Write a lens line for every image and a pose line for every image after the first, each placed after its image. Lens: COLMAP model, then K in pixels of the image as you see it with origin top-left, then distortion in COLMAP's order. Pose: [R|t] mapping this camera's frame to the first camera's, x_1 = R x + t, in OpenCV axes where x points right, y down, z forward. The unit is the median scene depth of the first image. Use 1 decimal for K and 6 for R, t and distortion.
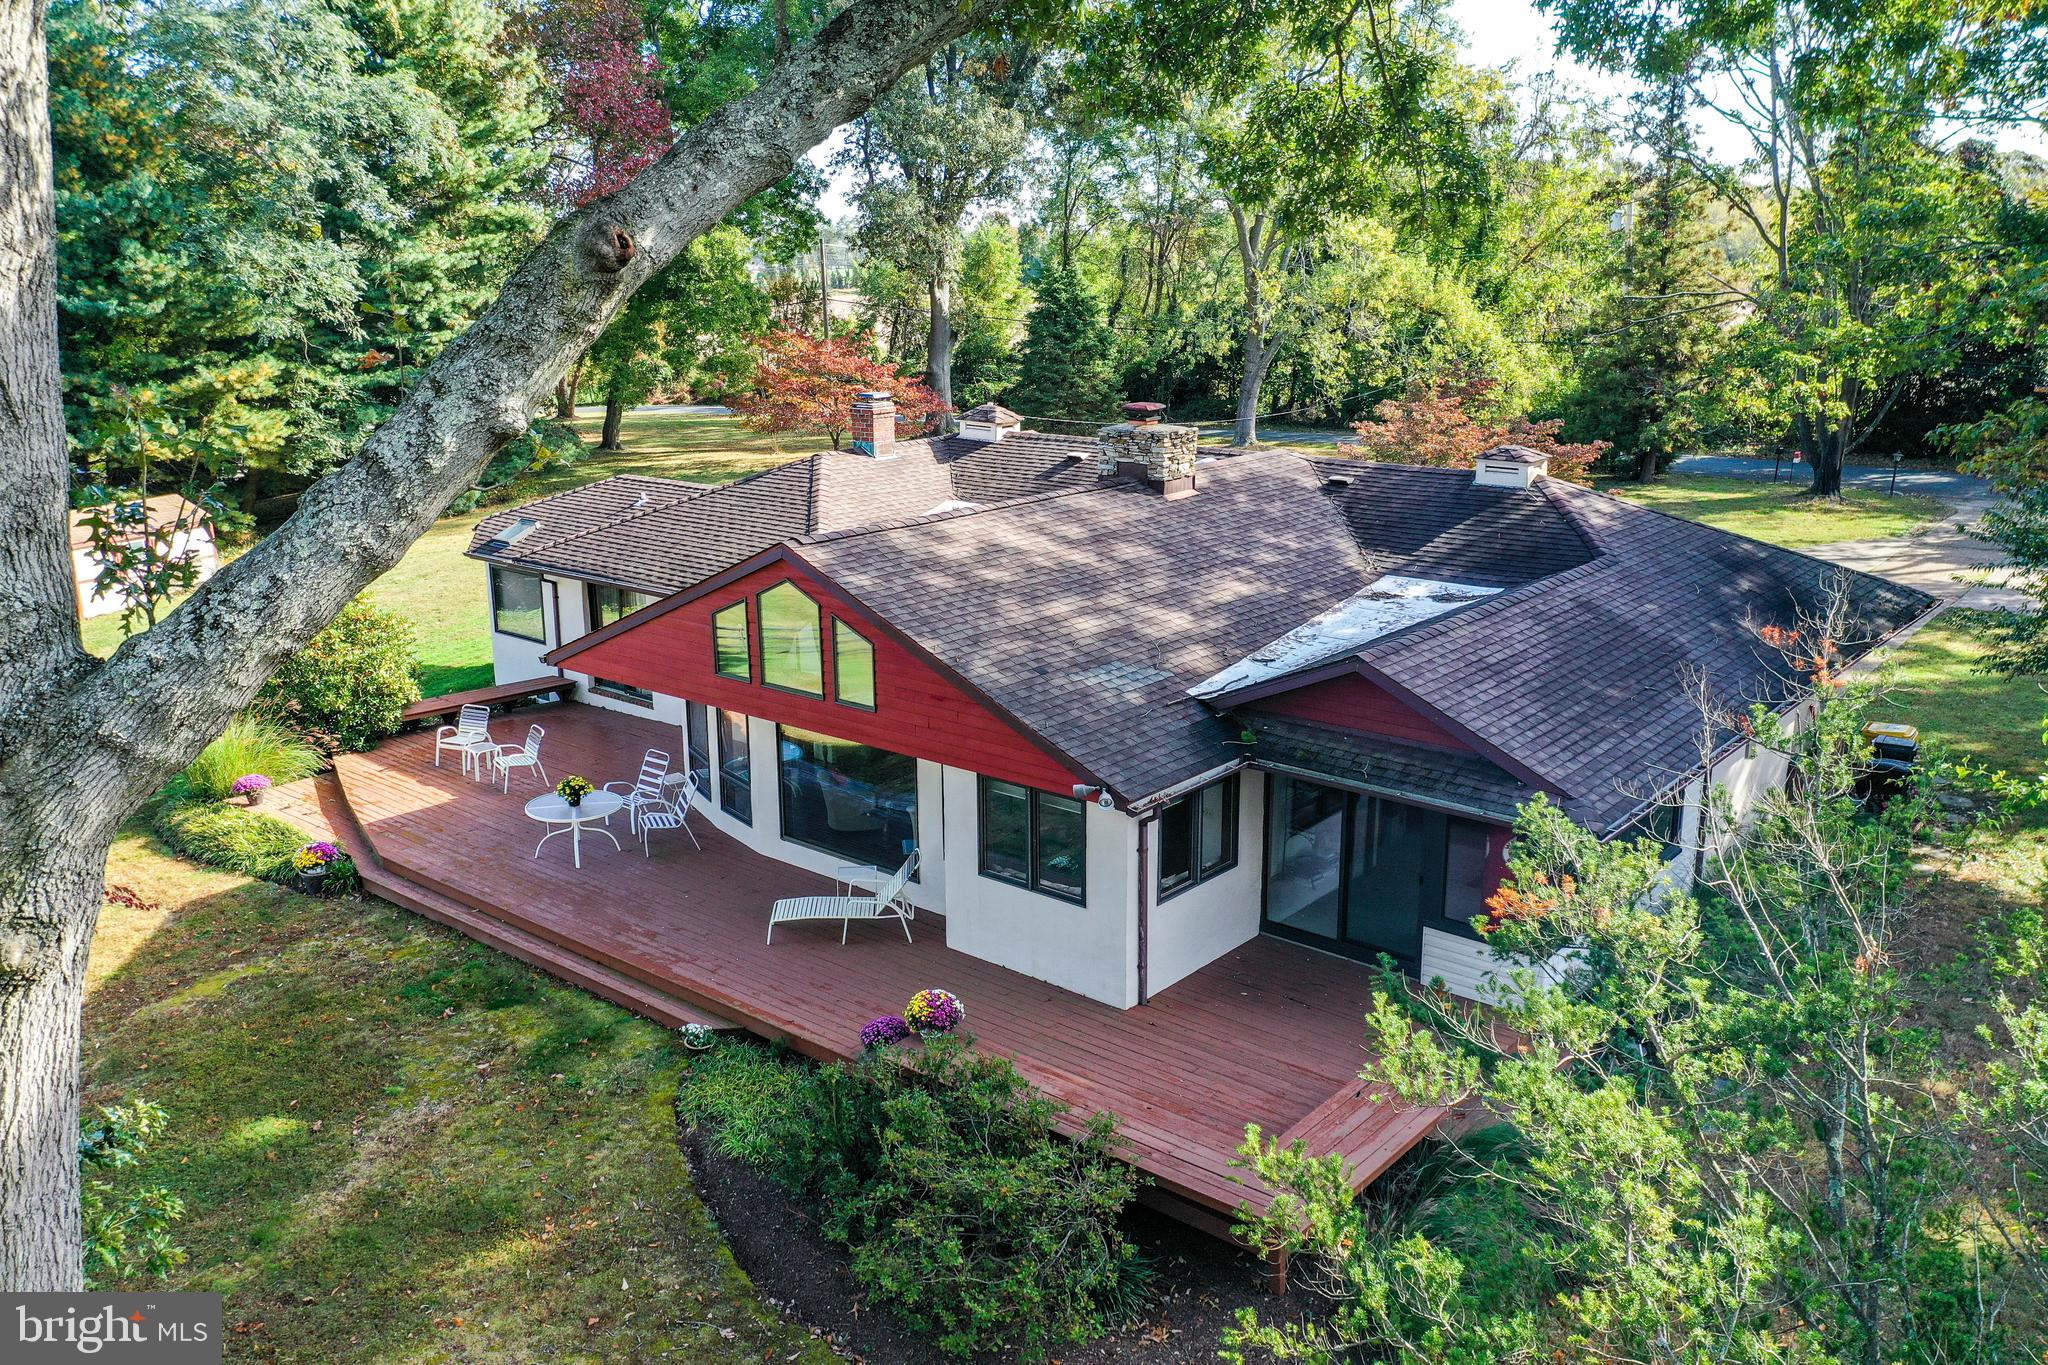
lens RADIAL K [[1604.2, 0, 1025.8], [0, 1604.2, 684.4], [0, 0, 1]] dist [0.014909, -0.006381]
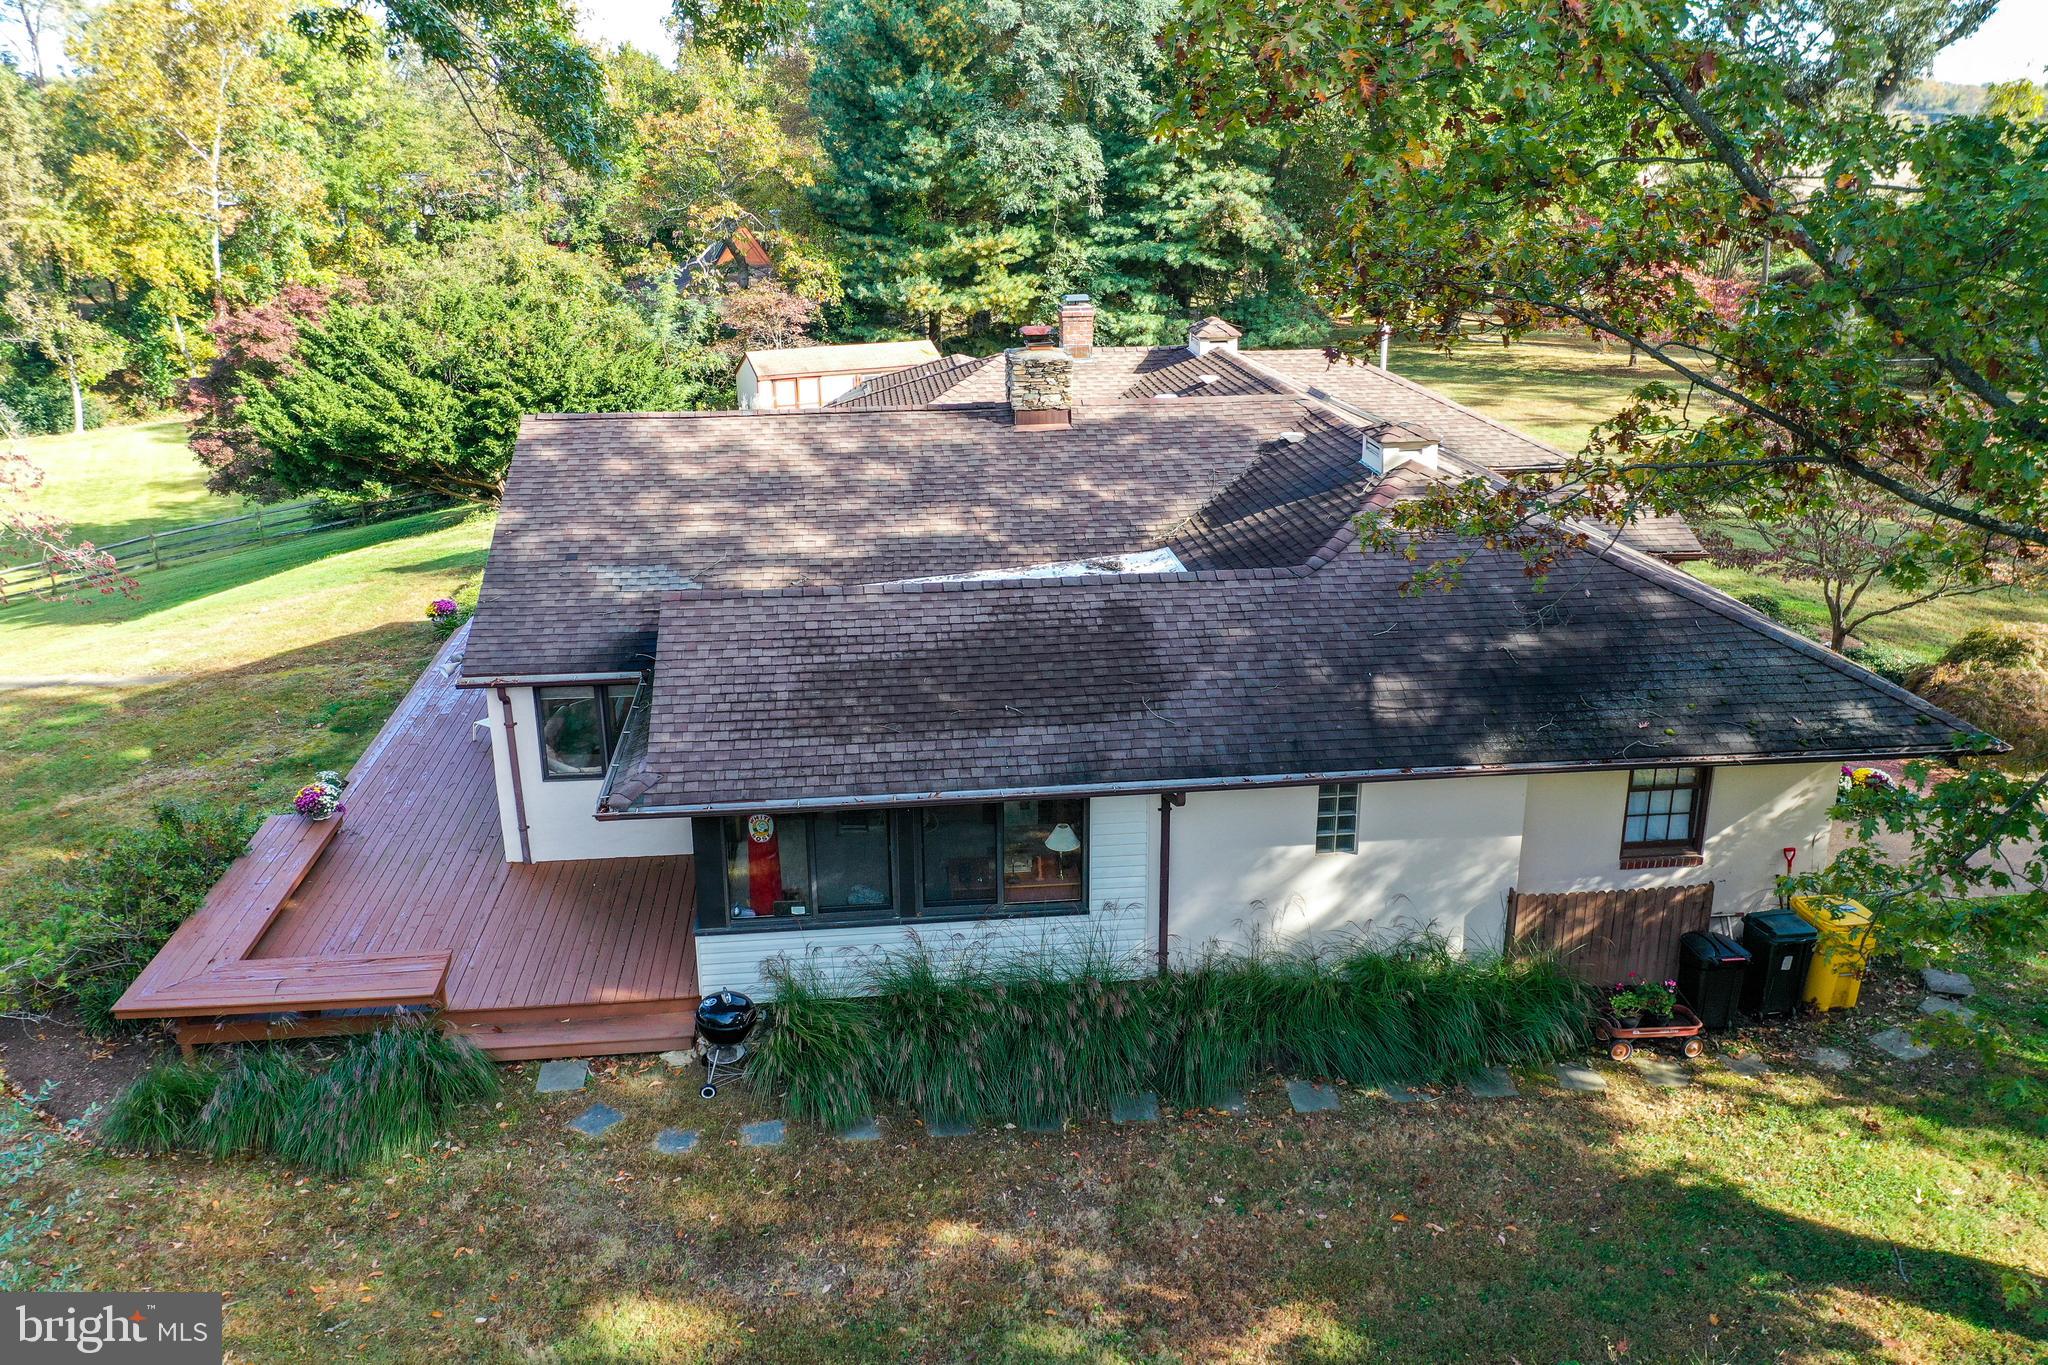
lens RADIAL K [[1604.2, 0, 1024.6], [0, 1604.2, 680.6], [0, 0, 1]] dist [0.014909, -0.006381]
pose [[0.725665, 0.225704, -0.649976, 0.594489], [-0.175901, 0.974129, 0.141882, -0.083240], [0.665184, 0.011373, 0.746593, 0.232200]]
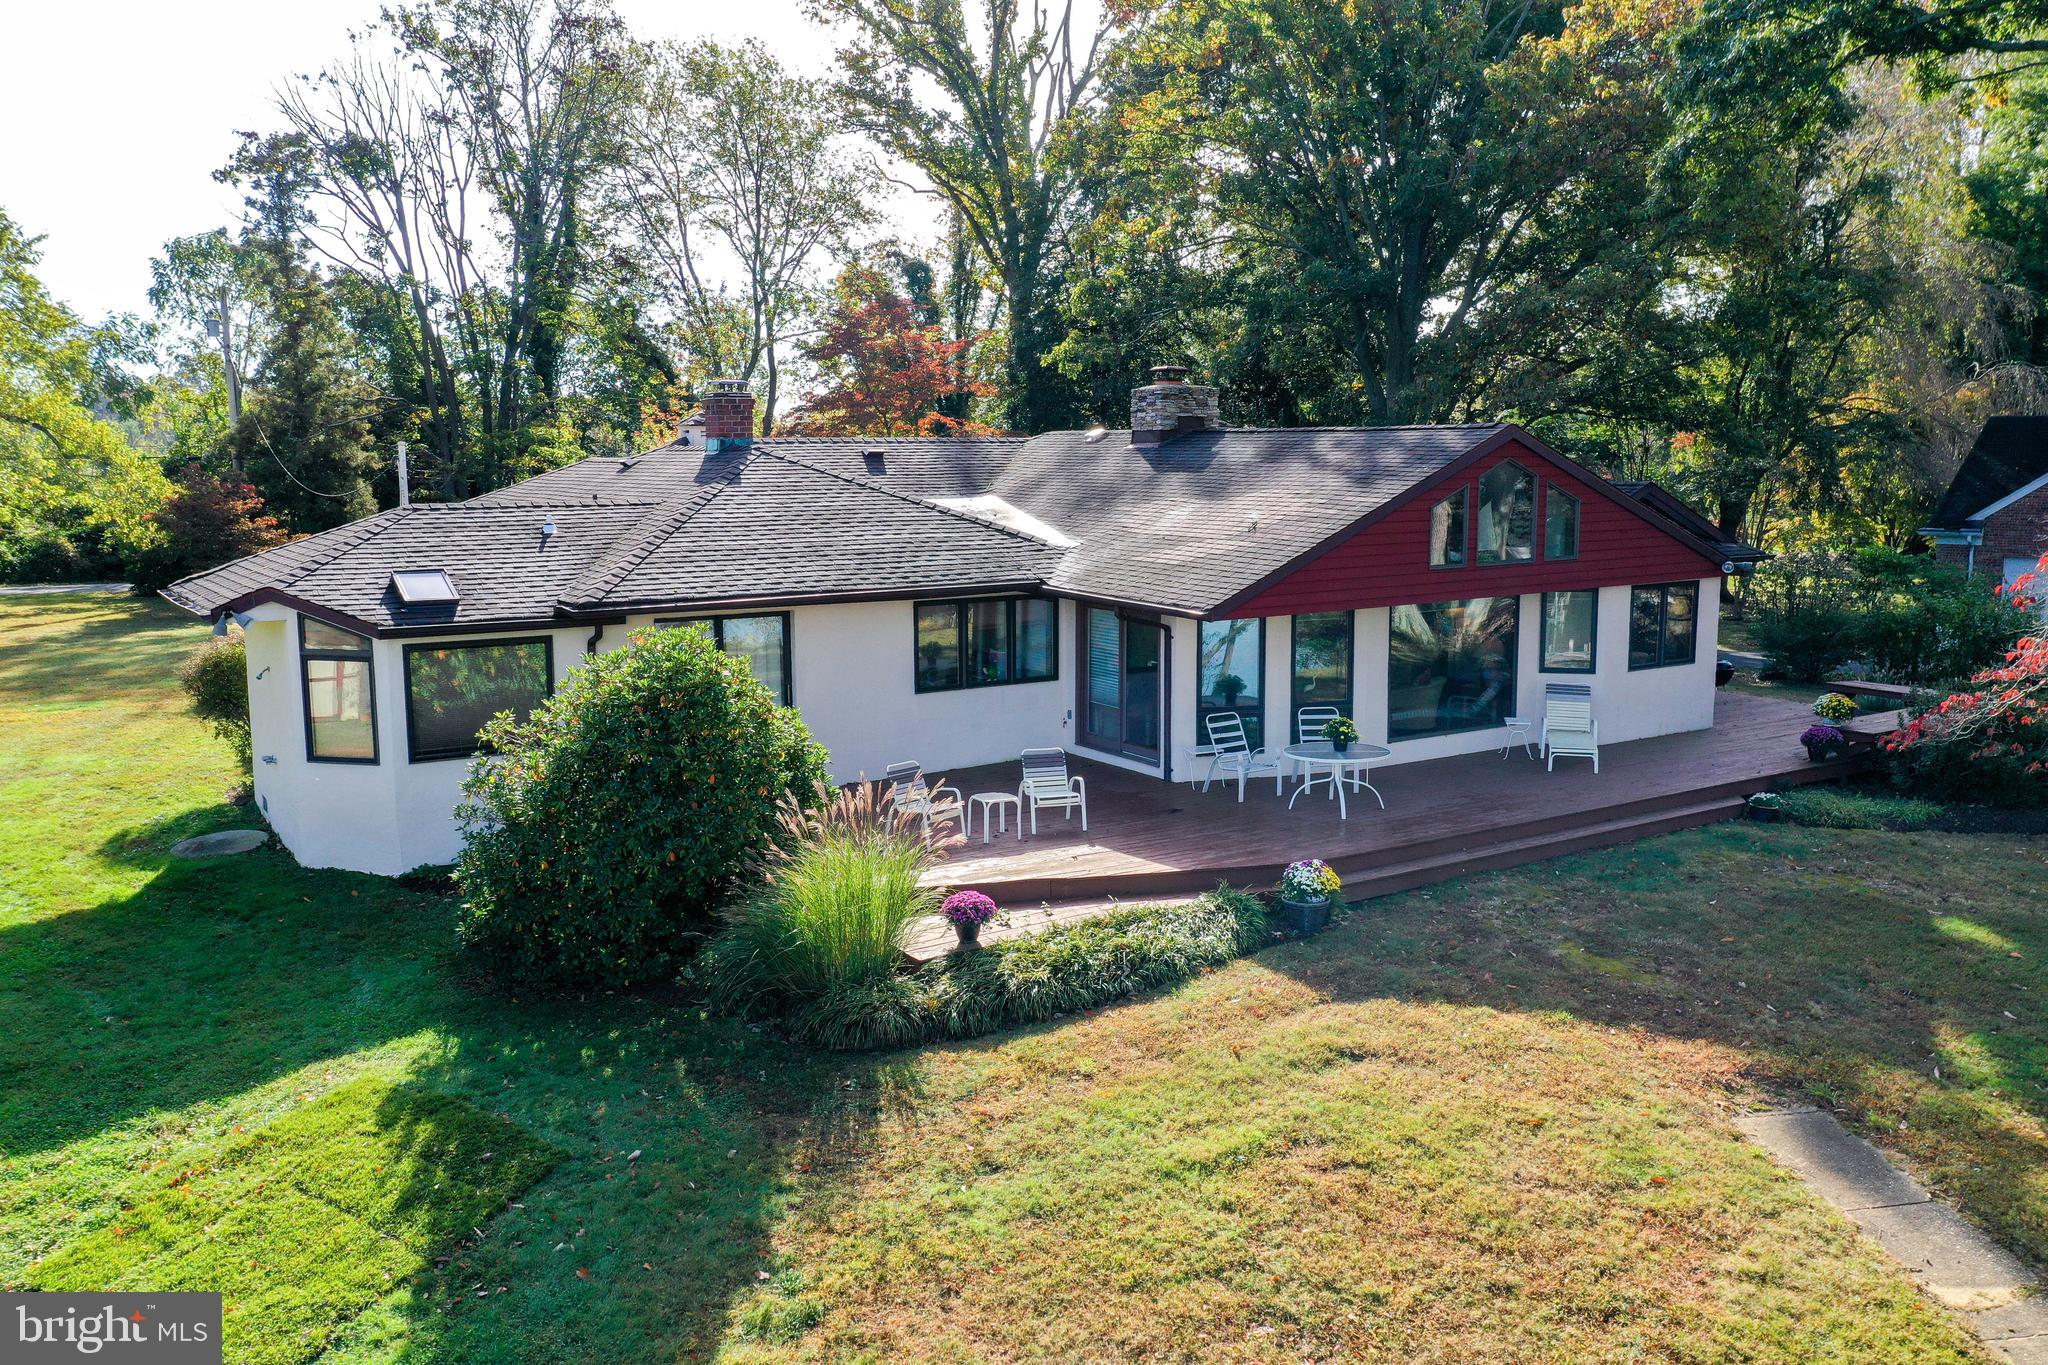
lens RADIAL K [[1604.2, 0, 1021.3], [0, 1604.2, 683.4], [0, 0, 1]] dist [0.014909, -0.006381]
pose [[0.292202, -0.127740, 0.947787, -0.863774], [0.251790, 0.966351, 0.052615, -0.037856], [-0.922616, 0.223269, 0.314533, 0.648754]]
